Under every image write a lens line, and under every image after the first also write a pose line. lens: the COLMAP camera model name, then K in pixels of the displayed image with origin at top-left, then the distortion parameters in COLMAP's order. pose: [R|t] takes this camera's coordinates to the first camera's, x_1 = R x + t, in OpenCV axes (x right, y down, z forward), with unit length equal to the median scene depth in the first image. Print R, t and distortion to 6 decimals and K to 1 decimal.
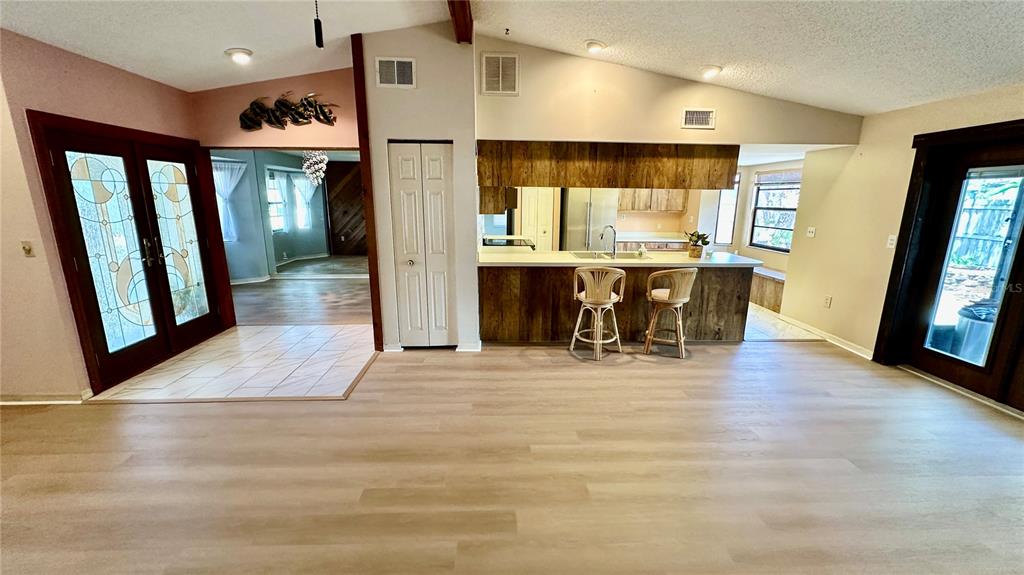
lens RADIAL K [[406.9, 0, 510.7], [0, 406.9, 288.5], [0, 0, 1]] dist [-0.000536, 0.000003]
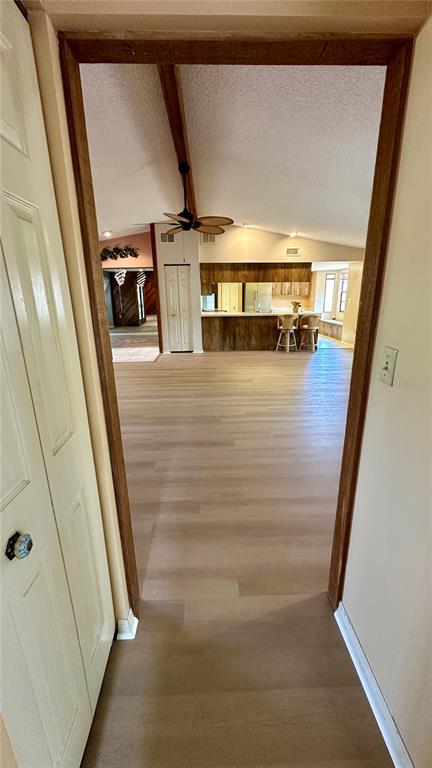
lens RADIAL K [[305.2, 0, 216.5], [0, 305.2, 382.9], [0, 0, 1]] dist [-0.000536, 0.000003]
pose [[0.999605, -0.016679, -0.022598, 0.043499], [0.018142, 0.997645, 0.066151, 0.211878], [0.021441, -0.066535, 0.997554, -0.802209]]
